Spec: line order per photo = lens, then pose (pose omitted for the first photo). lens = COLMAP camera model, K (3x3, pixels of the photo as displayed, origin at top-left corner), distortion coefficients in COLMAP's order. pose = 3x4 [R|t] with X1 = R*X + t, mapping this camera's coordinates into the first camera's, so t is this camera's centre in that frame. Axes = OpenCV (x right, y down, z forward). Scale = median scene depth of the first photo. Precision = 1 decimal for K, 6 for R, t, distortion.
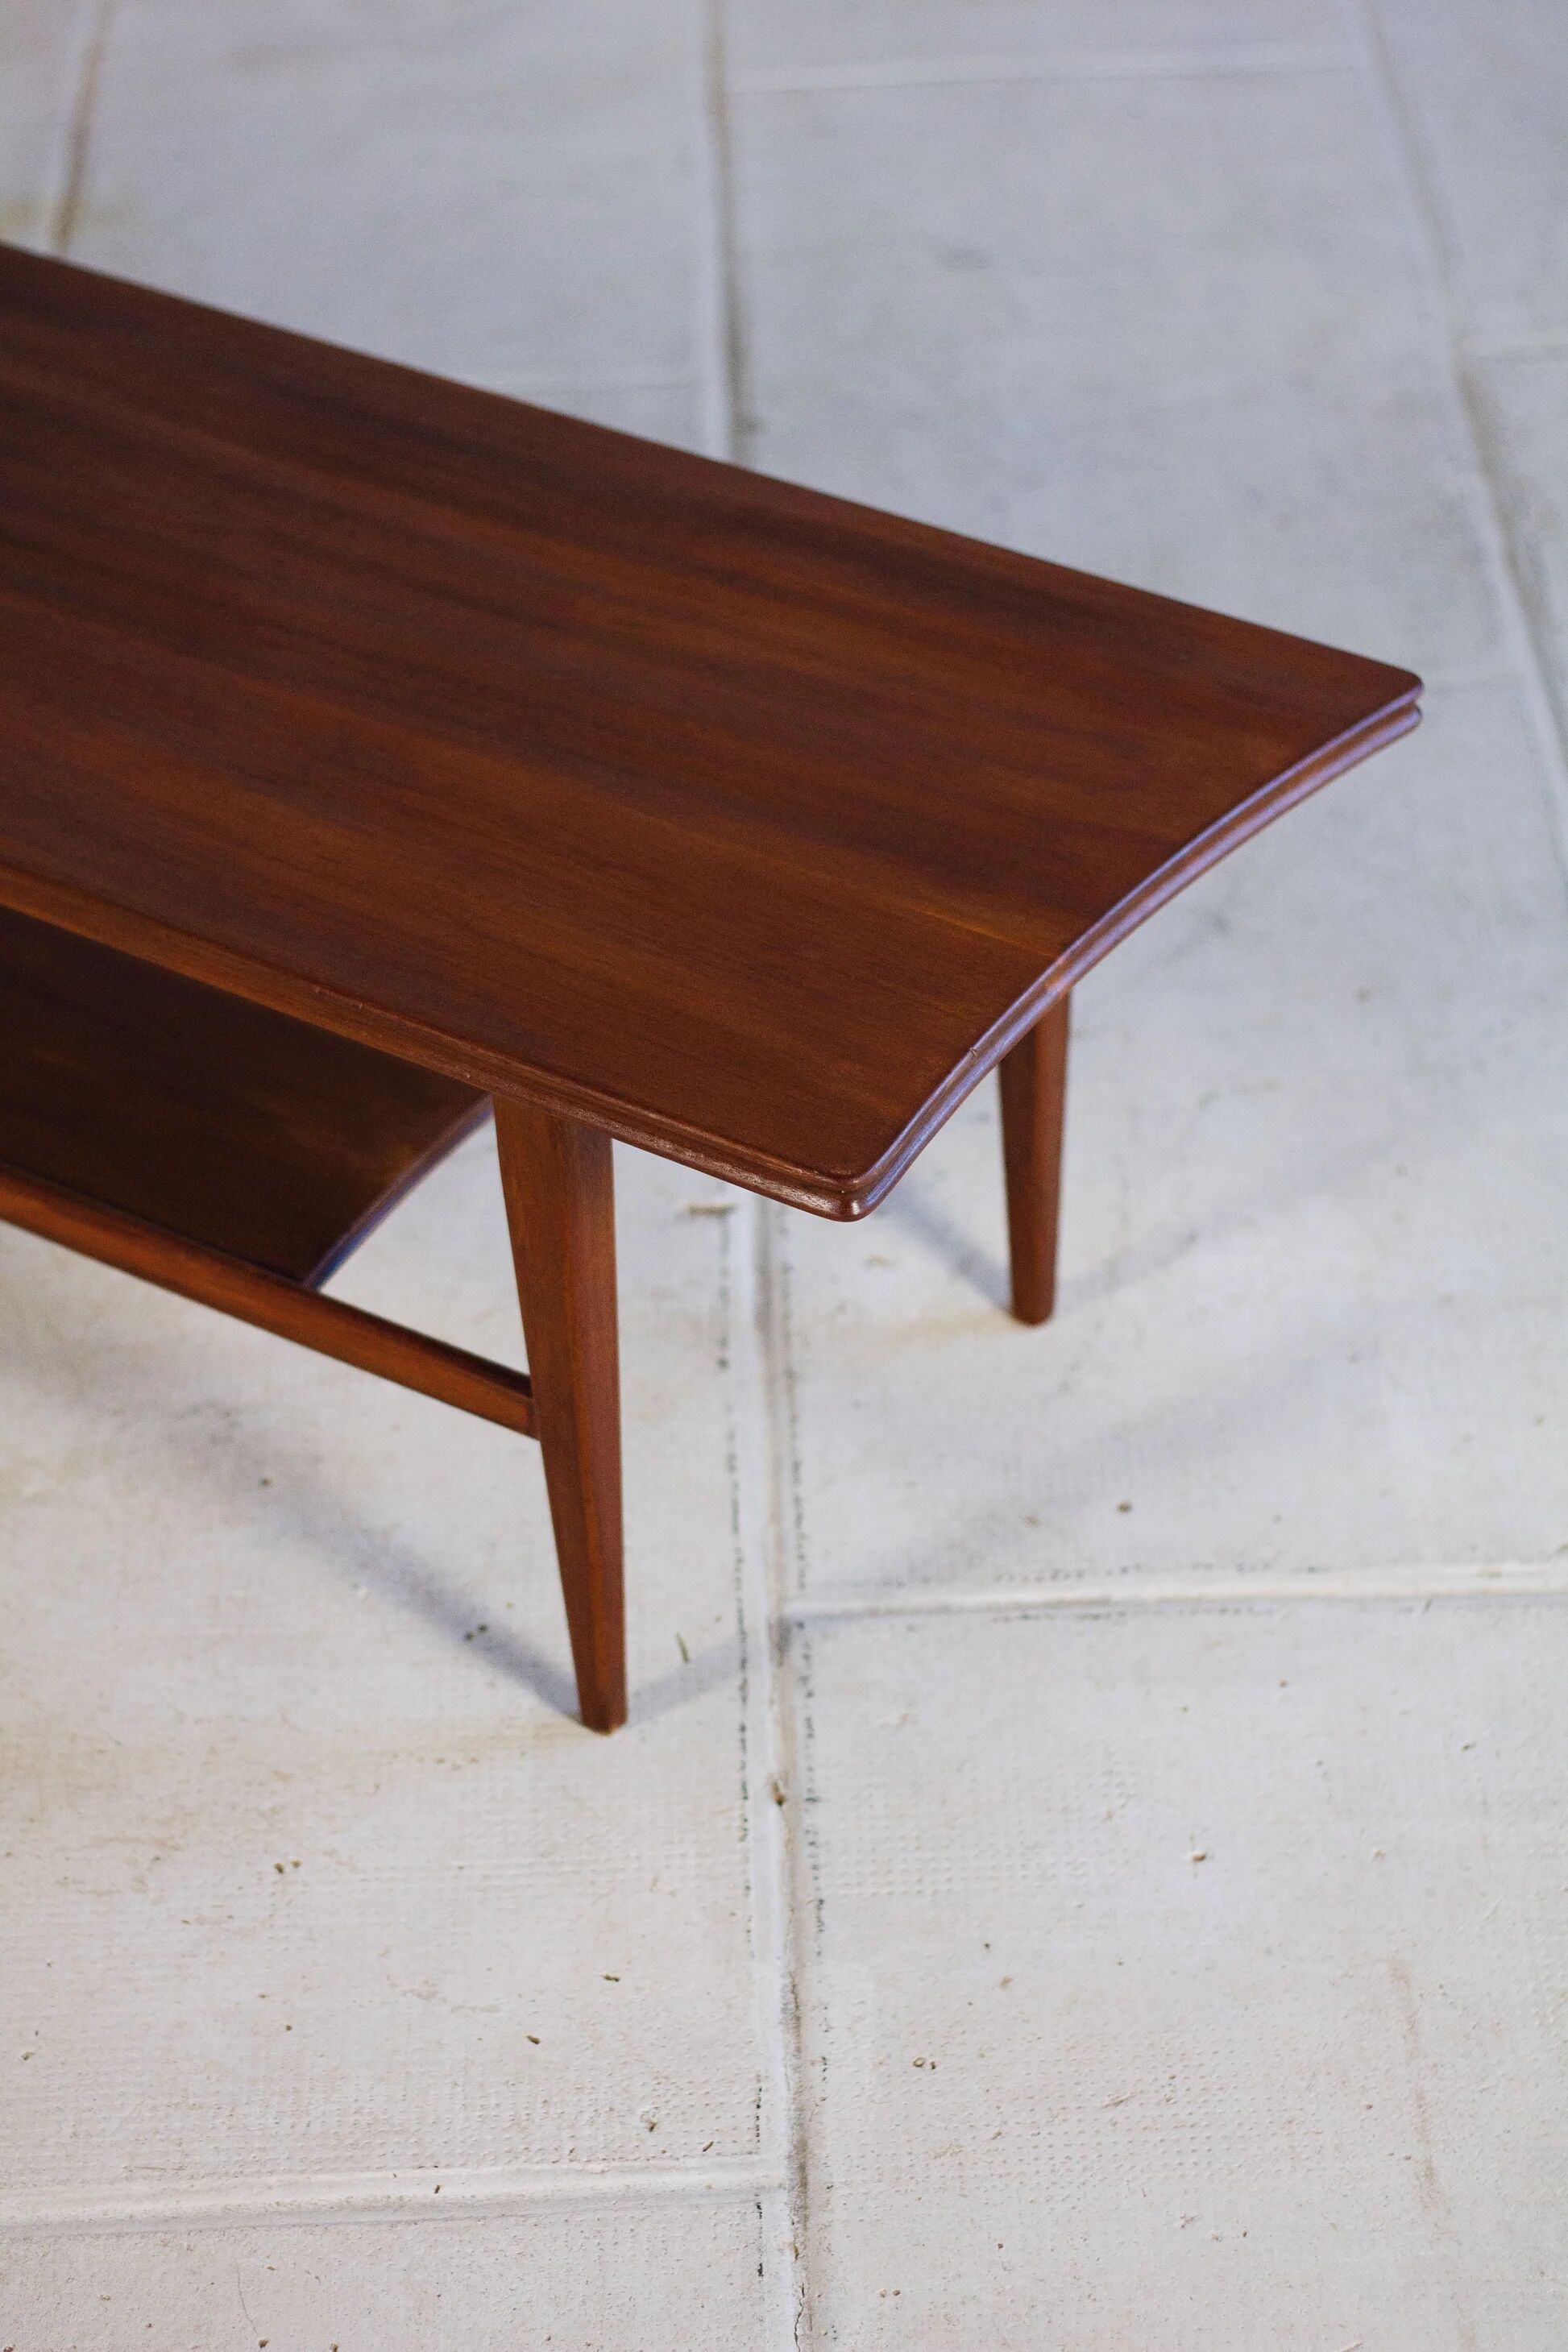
lens RADIAL K [[5489.3, 0, 777.3], [0, 5489.3, 1166.9], [0, 0, 1]] dist [-0.114250, 0.000000]
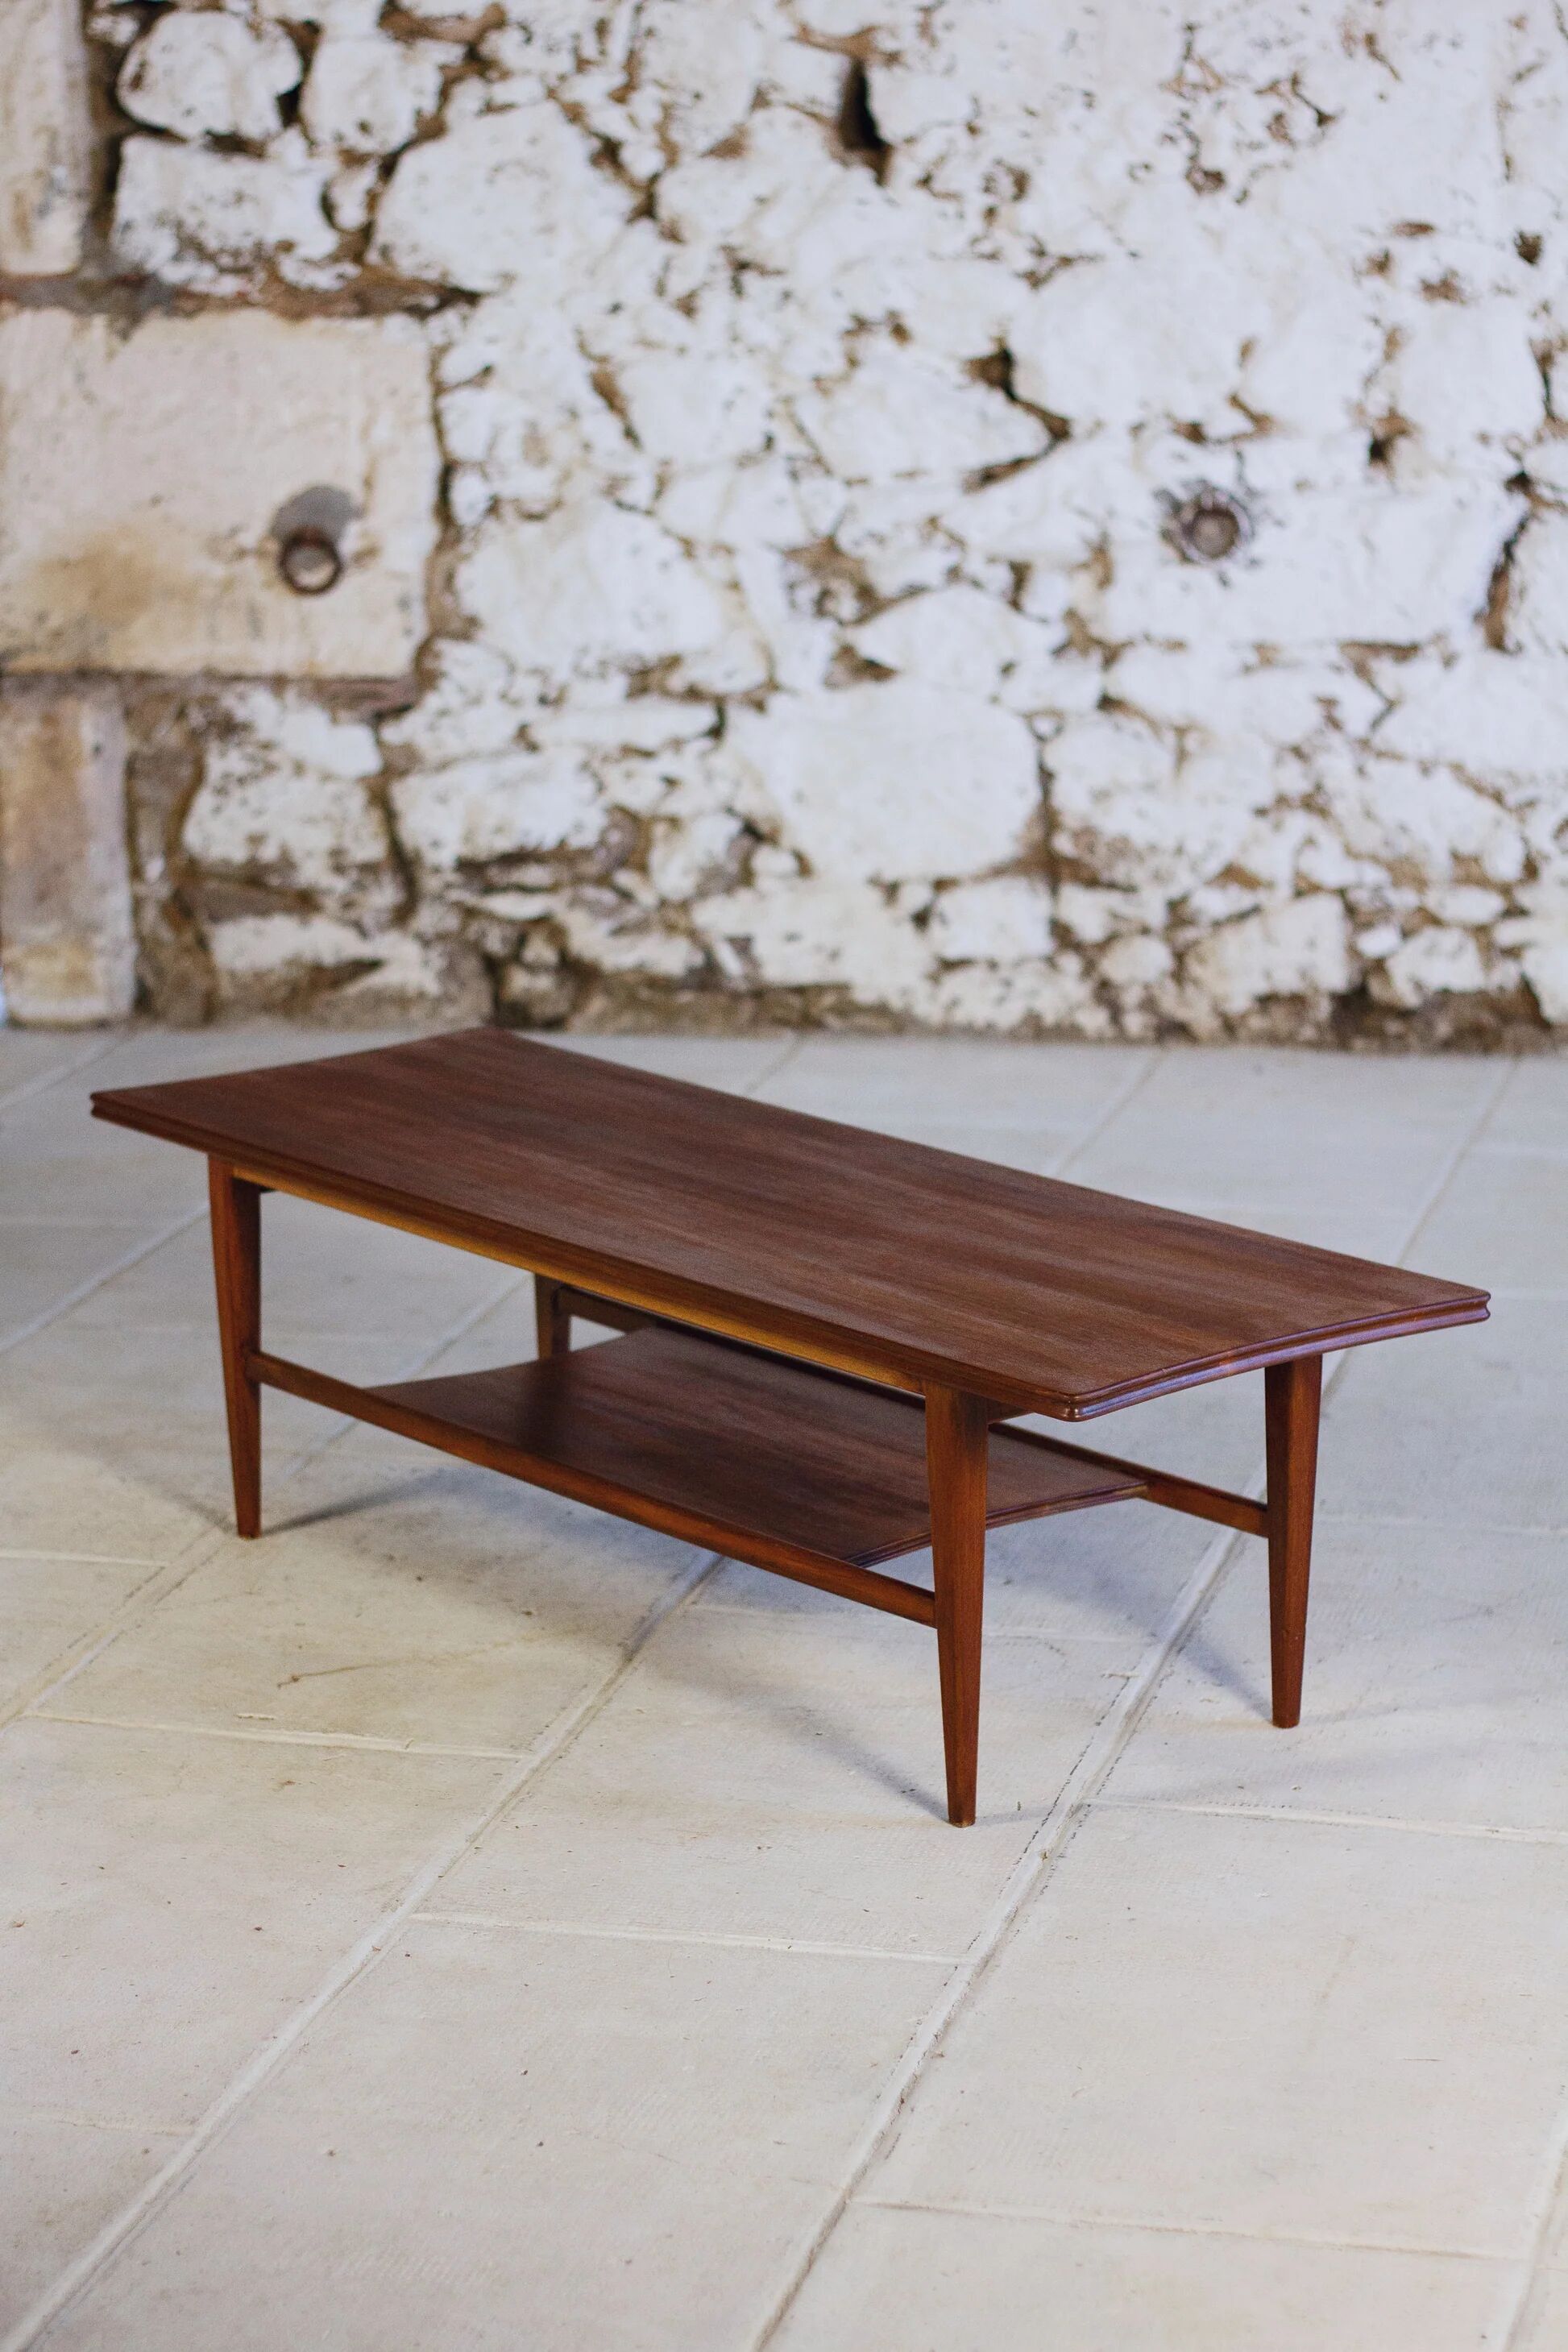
lens RADIAL K [[5489.3, 0, 805.9], [0, 5489.3, 1161.9], [0, 0, 1]] dist [-0.114250, 0.000000]
pose [[0.962161, 0.090013, -0.257185, 0.341374], [-0.180578, 0.917471, -0.354454, 0.520954], [0.204055, 0.387484, 0.899009, -0.644209]]
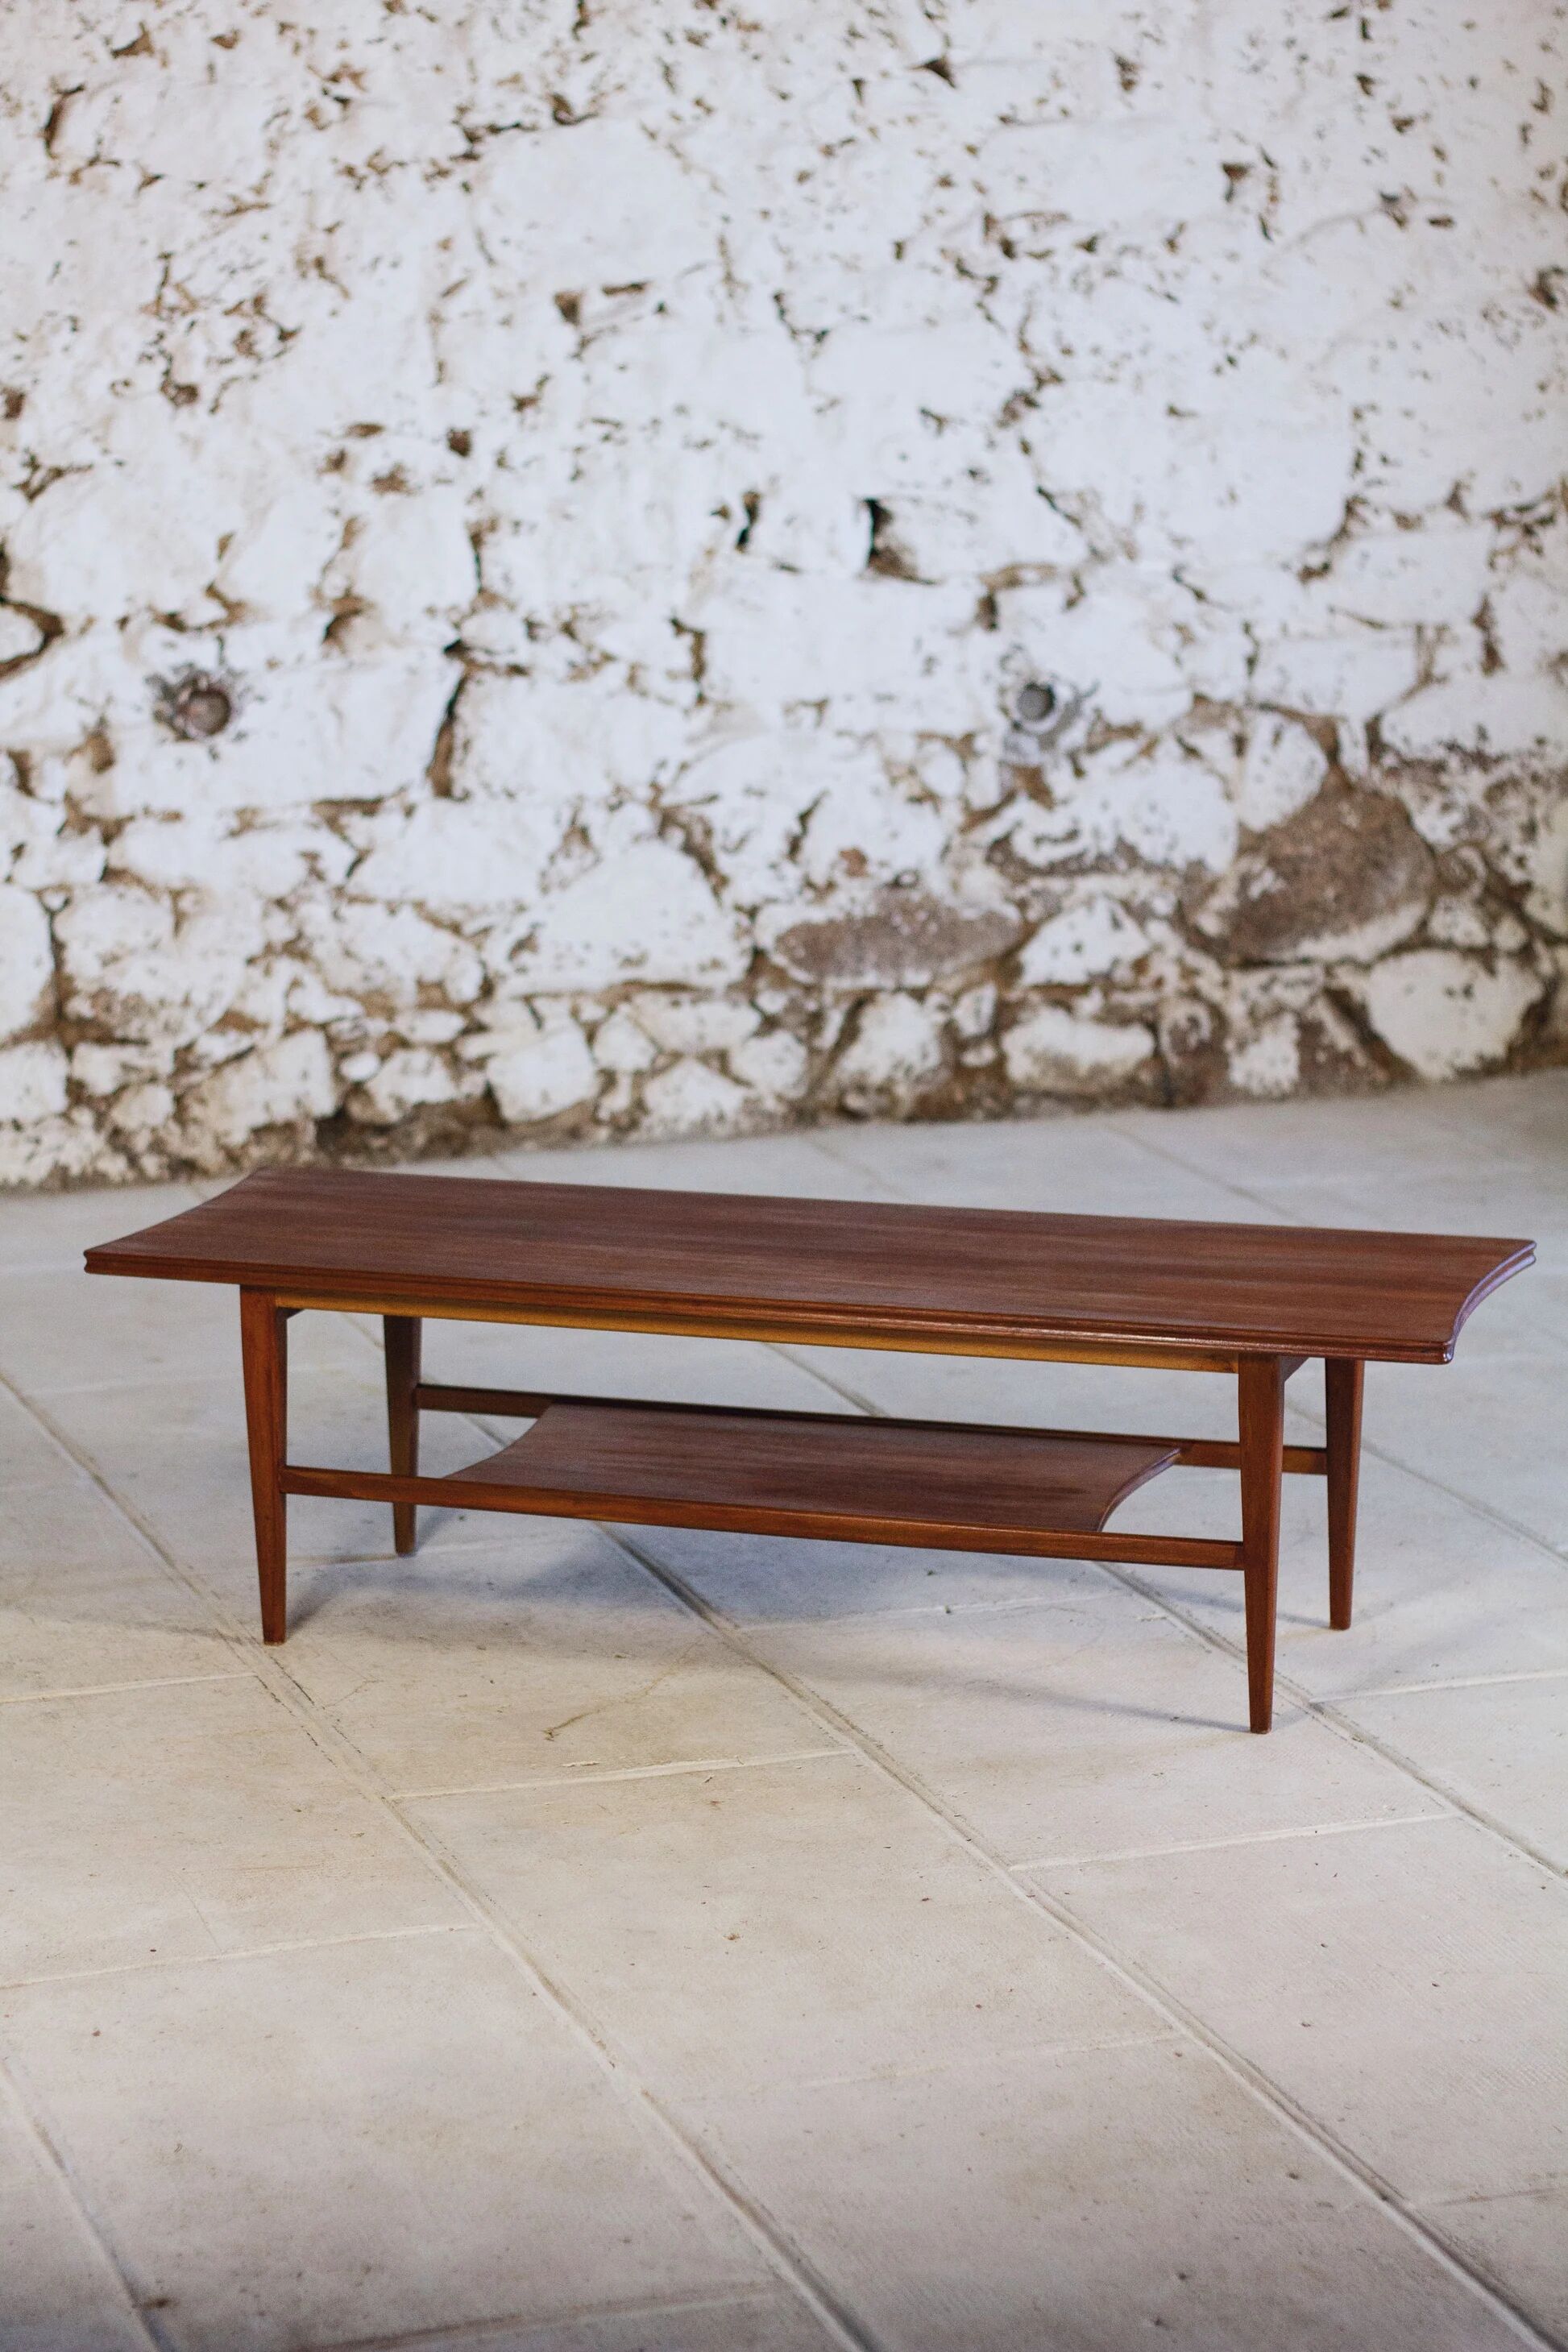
lens RADIAL K [[5489.3, 0, 795.0], [0, 5489.3, 1178.3], [0, 0, 1]] dist [-0.114250, 0.000000]
pose [[0.954825, -0.029434, 0.295706, -0.797439], [0.150611, 0.905744, -0.396162, 0.705816], [-0.256173, 0.422803, 0.869260, -0.865299]]
